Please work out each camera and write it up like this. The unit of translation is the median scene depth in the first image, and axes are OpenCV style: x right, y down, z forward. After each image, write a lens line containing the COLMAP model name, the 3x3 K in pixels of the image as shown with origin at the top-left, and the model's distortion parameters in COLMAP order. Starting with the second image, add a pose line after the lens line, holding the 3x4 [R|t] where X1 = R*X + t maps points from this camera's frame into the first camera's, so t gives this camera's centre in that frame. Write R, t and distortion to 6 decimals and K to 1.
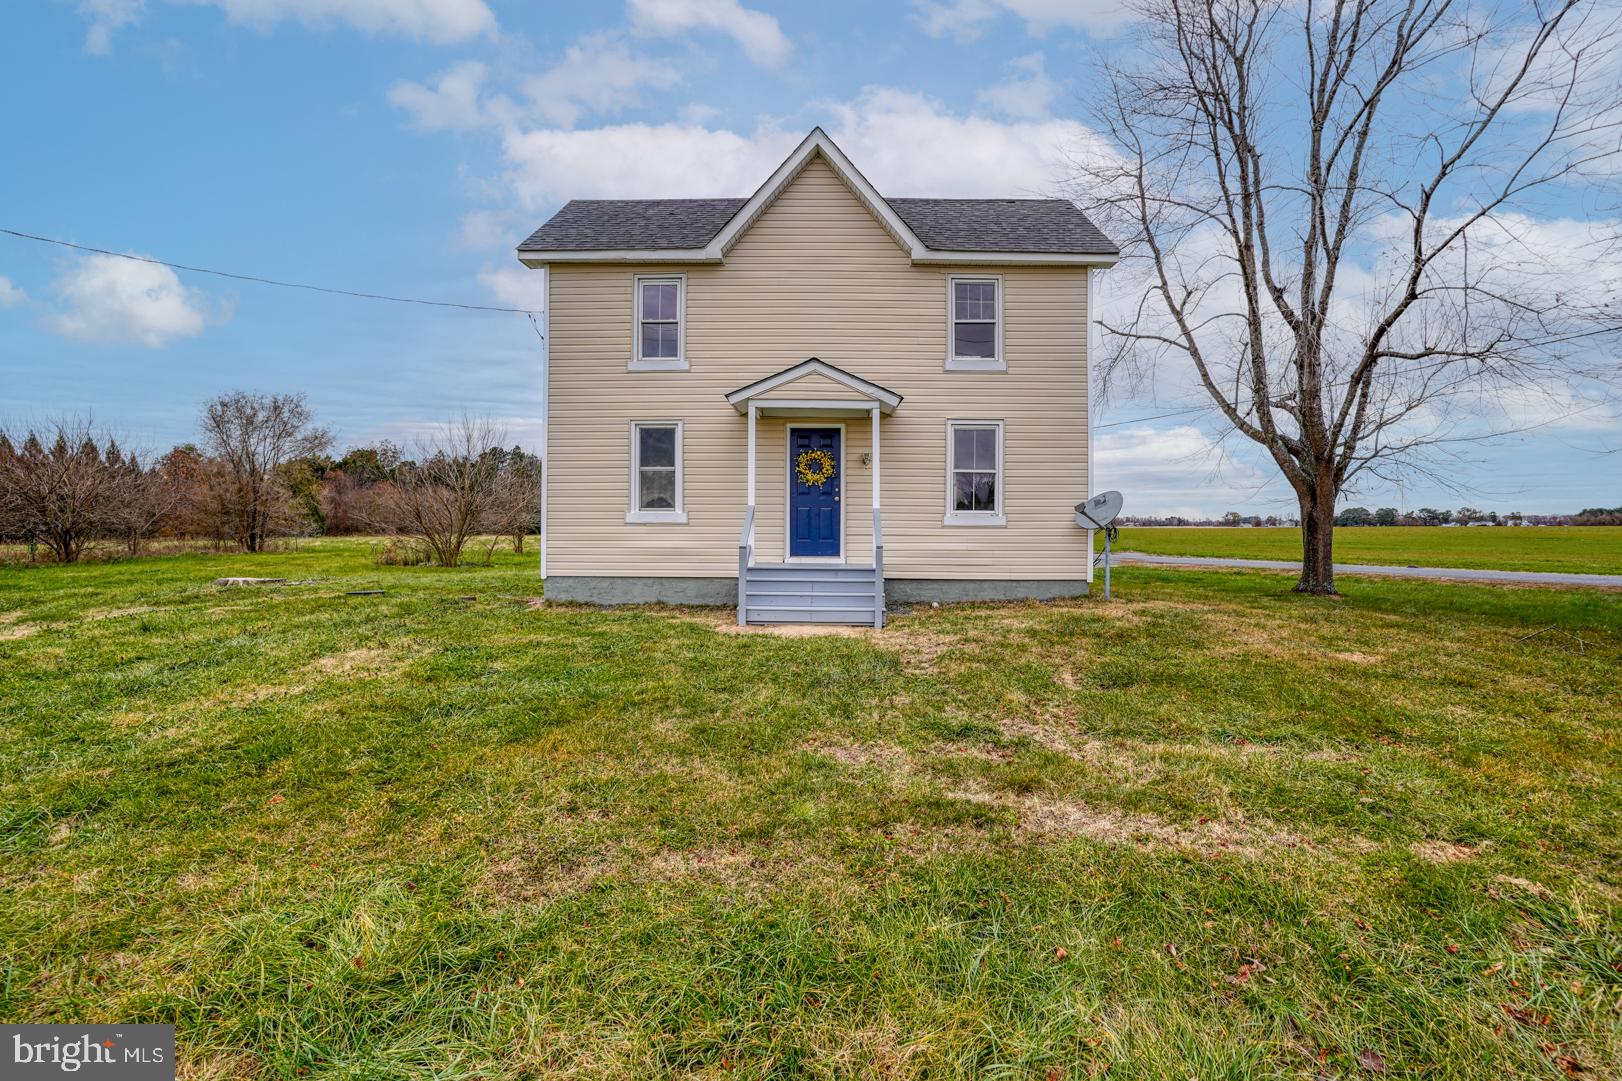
lens RADIAL K [[790.7, 0, 811.0], [0, 790.7, 540.5], [0, 0, 1]] dist [-0.060752, 0.029838]
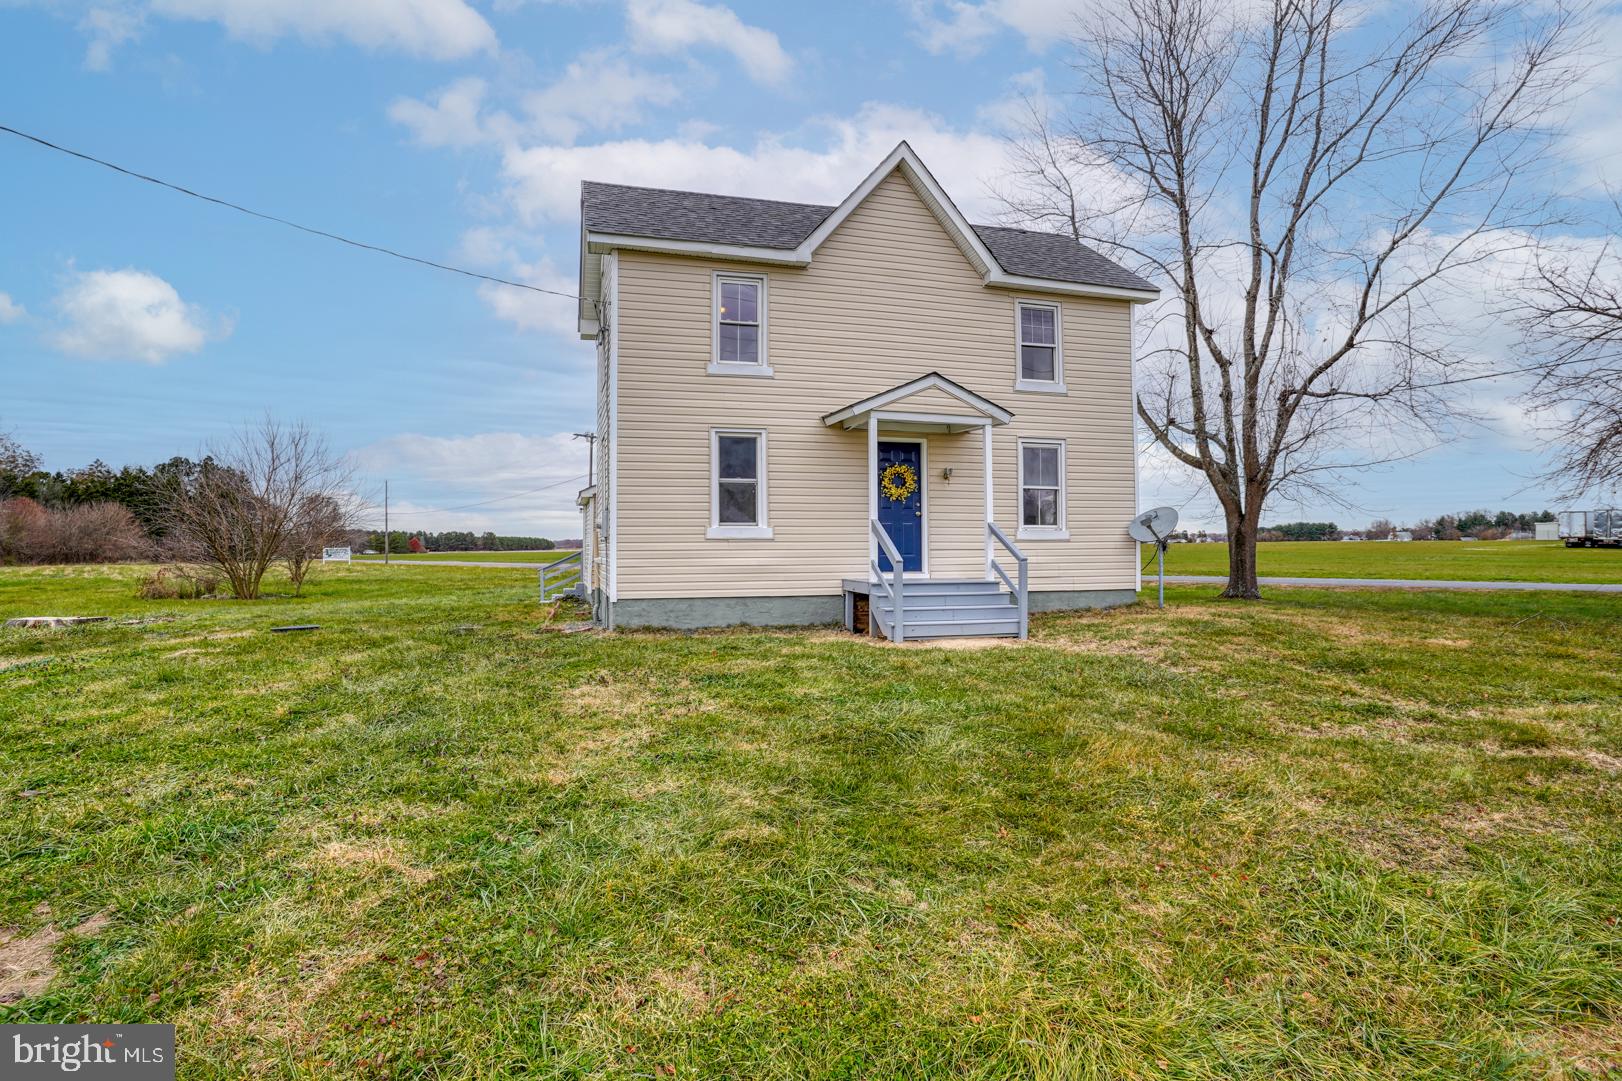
lens RADIAL K [[825.2, 0, 843.3], [0, 825.2, 539.2], [0, 0, 1]] dist [-0.050413, 0.037733]
pose [[0.955217, -0.005014, 0.295862, -0.366277], [0.013229, 0.999580, -0.025770, 0.005097], [-0.295609, 0.028529, 0.954883, 0.037256]]
